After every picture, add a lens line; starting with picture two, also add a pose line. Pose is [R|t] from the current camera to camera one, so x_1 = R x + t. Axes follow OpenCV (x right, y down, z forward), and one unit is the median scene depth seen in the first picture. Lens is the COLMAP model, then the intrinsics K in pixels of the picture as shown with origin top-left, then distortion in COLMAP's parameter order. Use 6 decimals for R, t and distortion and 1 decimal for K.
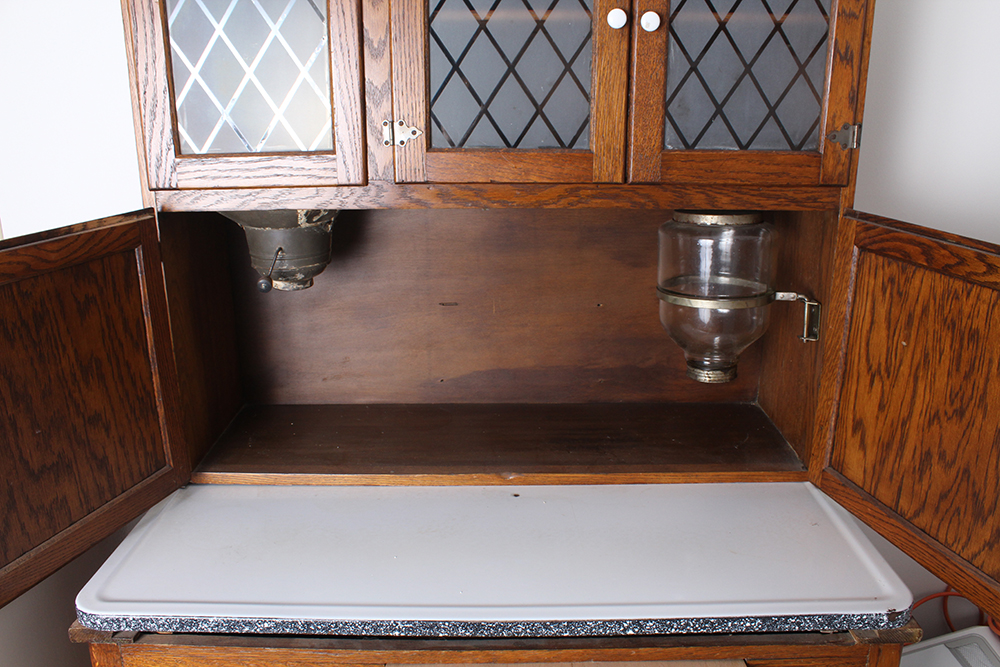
lens RADIAL K [[817.8, 0, 507.0], [0, 817.8, 336.6], [0, 0, 1]] dist [-0.169415, 0.139187]
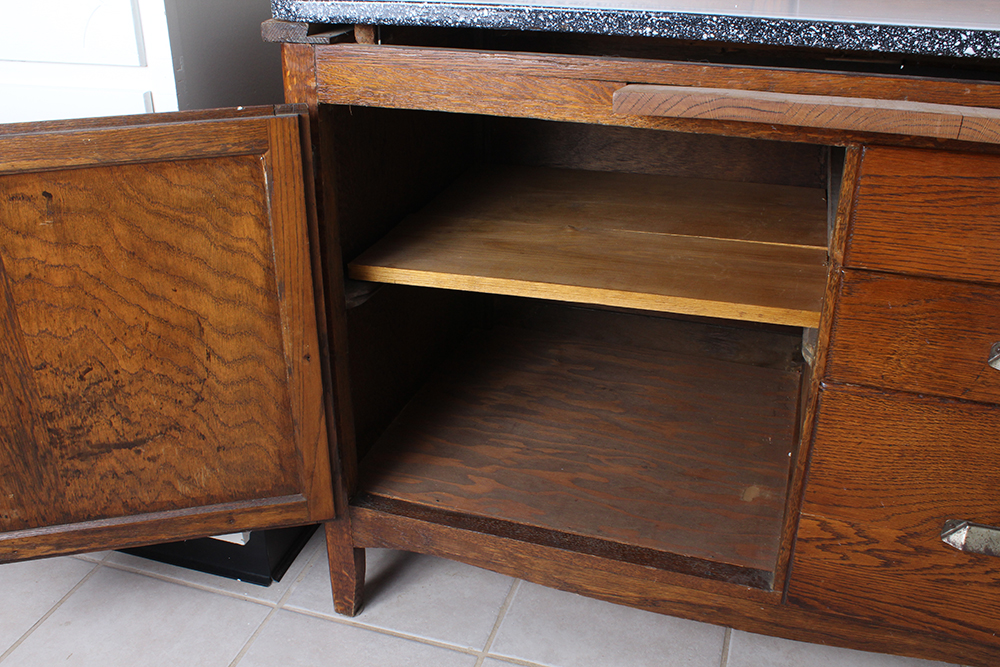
lens RADIAL K [[940.1, 0, 512.0], [0, 940.1, 334.0], [0, 0, 1]] dist [-0.158575, 0.173788]
pose [[0.955057, 0.134821, -0.263988, 0.010136], [-0.089012, 0.979919, 0.178427, 0.435496], [0.282742, -0.146910, 0.947879, 0.062277]]
